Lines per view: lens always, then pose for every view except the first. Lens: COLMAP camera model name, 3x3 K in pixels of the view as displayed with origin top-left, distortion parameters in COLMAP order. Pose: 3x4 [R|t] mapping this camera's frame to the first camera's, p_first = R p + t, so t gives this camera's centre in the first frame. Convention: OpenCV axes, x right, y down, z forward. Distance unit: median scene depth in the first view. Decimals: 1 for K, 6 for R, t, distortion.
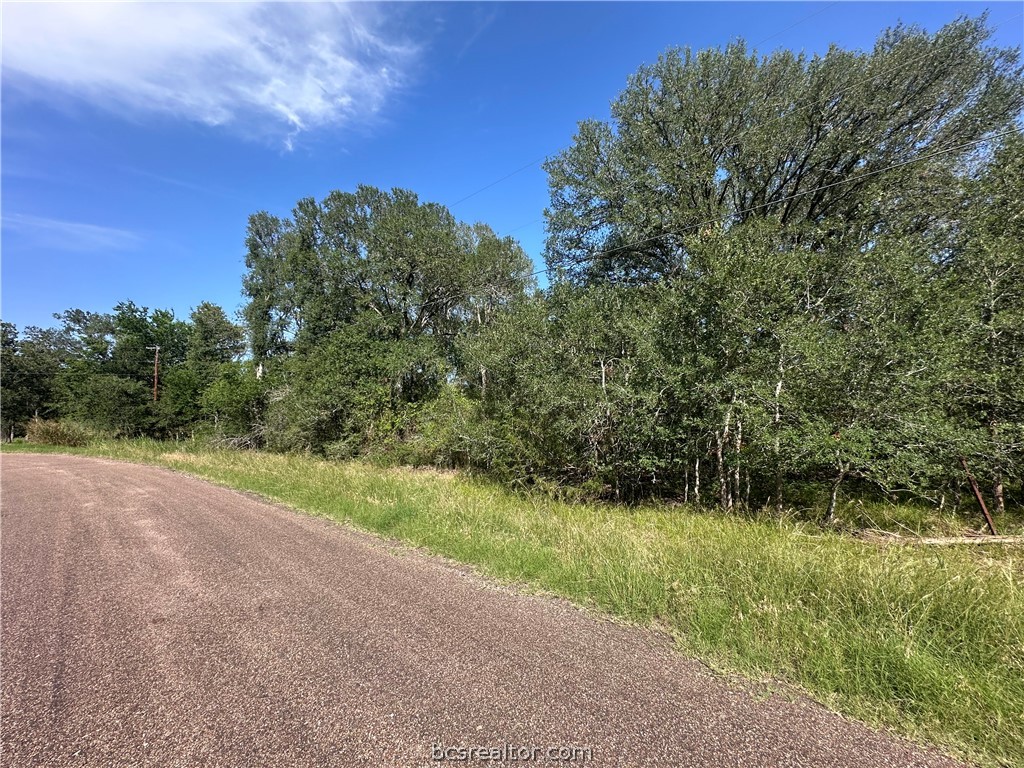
lens RADIAL K [[411.3, 0, 512.0], [0, 411.3, 384.0], [0, 0, 1]] dist [-0.004433, 0.000688]
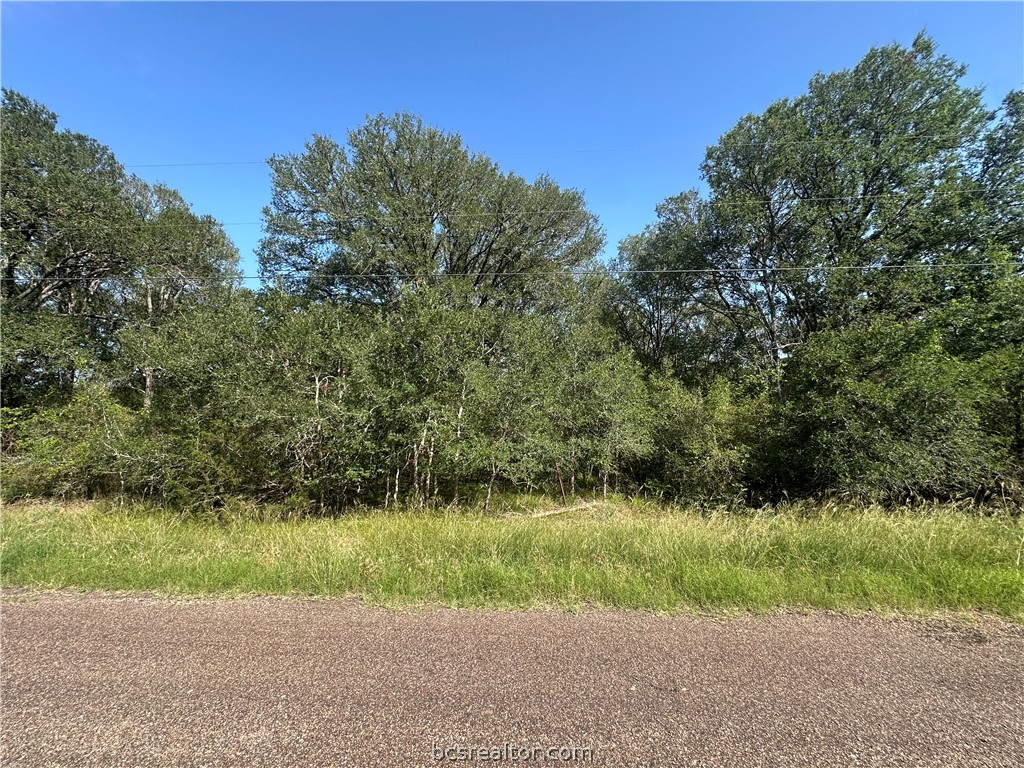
lens RADIAL K [[411.3, 0, 512.0], [0, 411.3, 384.0], [0, 0, 1]] dist [-0.004433, 0.000688]
pose [[0.782103, 0.084606, 0.617379, -0.033471], [-0.060589, 0.996371, -0.059788, -0.007648], [-0.620196, 0.009354, 0.784391, -0.109578]]
